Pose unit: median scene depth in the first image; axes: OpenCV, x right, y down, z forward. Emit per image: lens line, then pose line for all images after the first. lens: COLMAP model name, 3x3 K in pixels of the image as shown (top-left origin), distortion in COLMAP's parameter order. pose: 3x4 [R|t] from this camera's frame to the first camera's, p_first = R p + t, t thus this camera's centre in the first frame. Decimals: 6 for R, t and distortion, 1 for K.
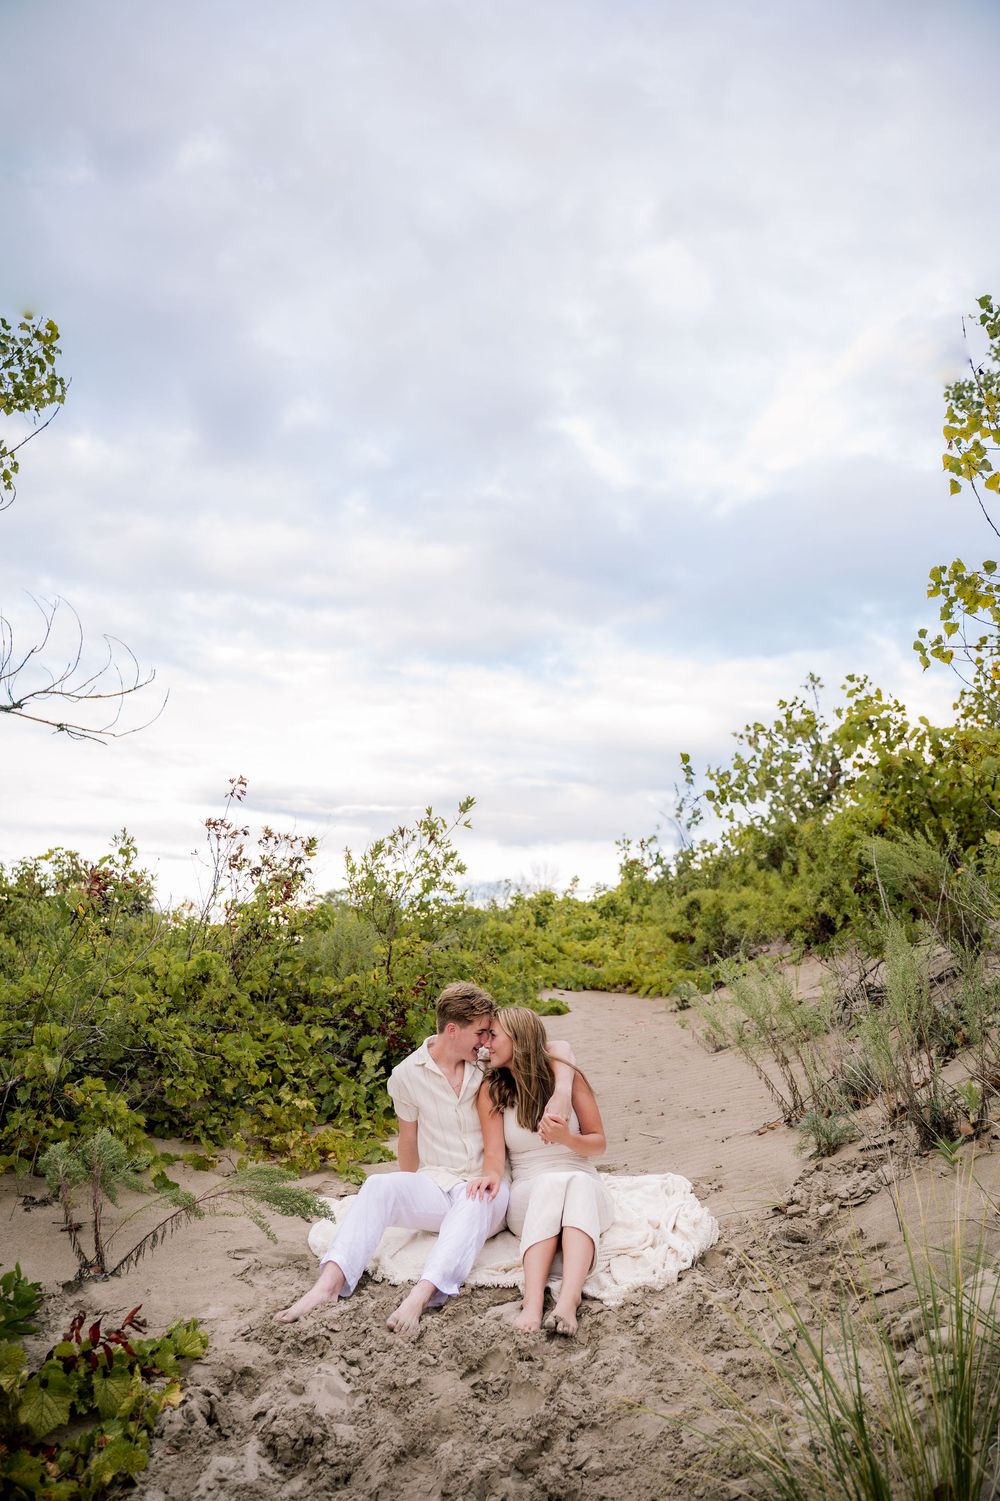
lens RADIAL K [[1226.4, 0, 500.0], [0, 1226.4, 750.5], [0, 0, 1]] dist [-0.009636, -0.000052]
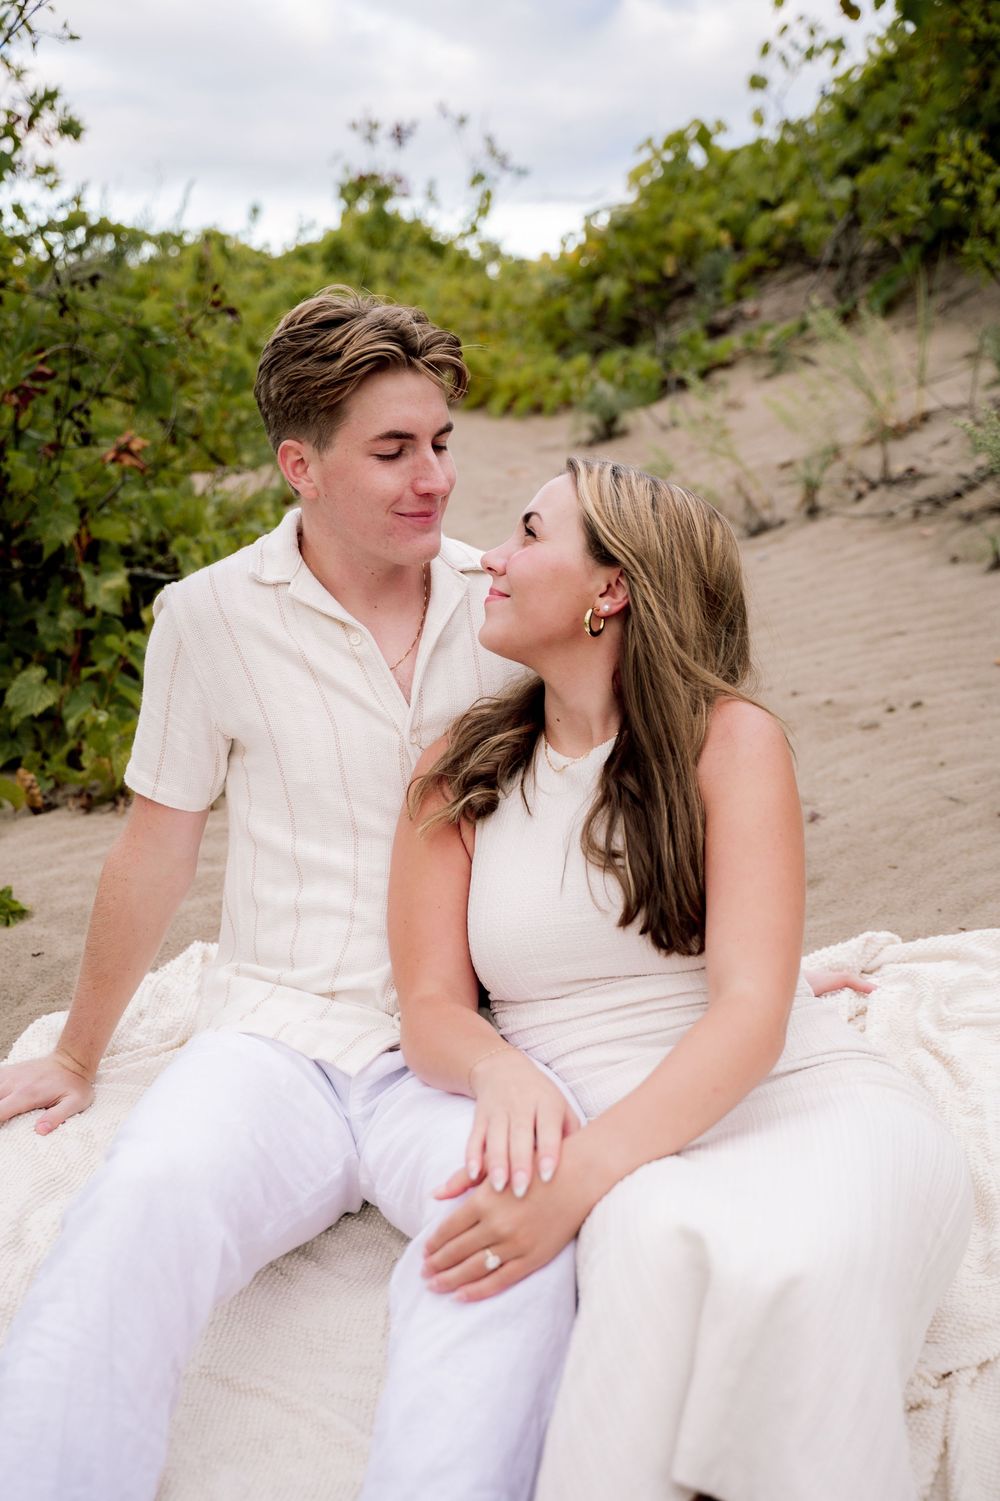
lens RADIAL K [[1834.6, 0, 500.0], [0, 1834.6, 750.5], [0, 0, 1]] dist [0.011069, 0.047195]
pose [[0.975792, -0.052765, 0.212239, -0.053432], [-0.027786, 0.932684, 0.359622, 0.099499], [-0.216928, -0.356813, 0.908640, 0.465263]]
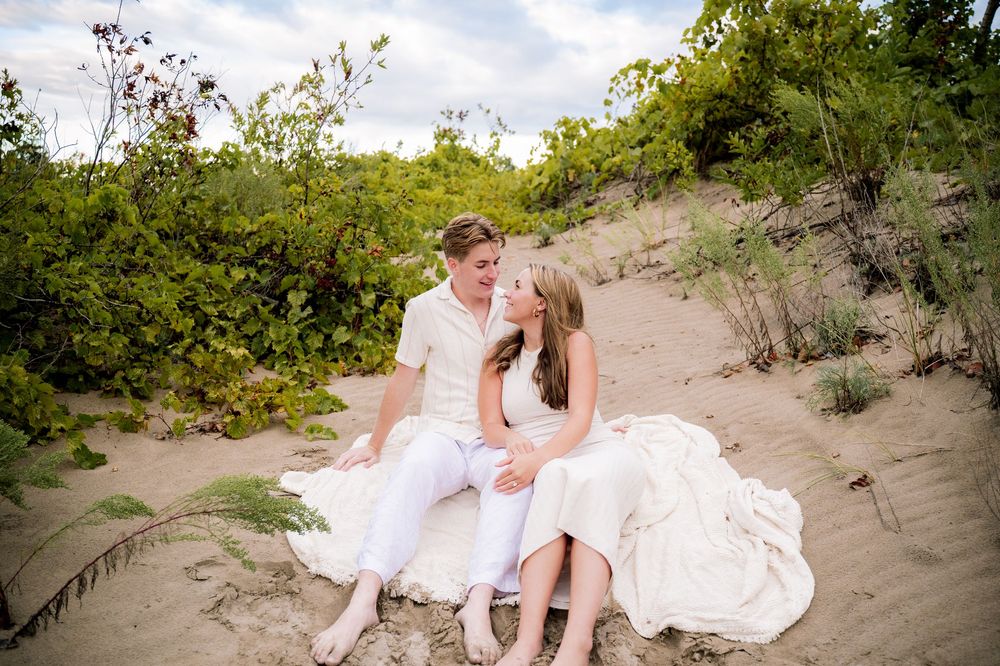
lens RADIAL K [[817.1, 0, 500.0], [0, 817.1, 333.0], [0, 0, 1]] dist [-0.009636, -0.000052]
pose [[0.975308, -0.020988, 0.219849, -0.090243], [-0.049861, 0.948845, 0.311779, 0.063465], [-0.215147, -0.315043, 0.924370, 0.342850]]
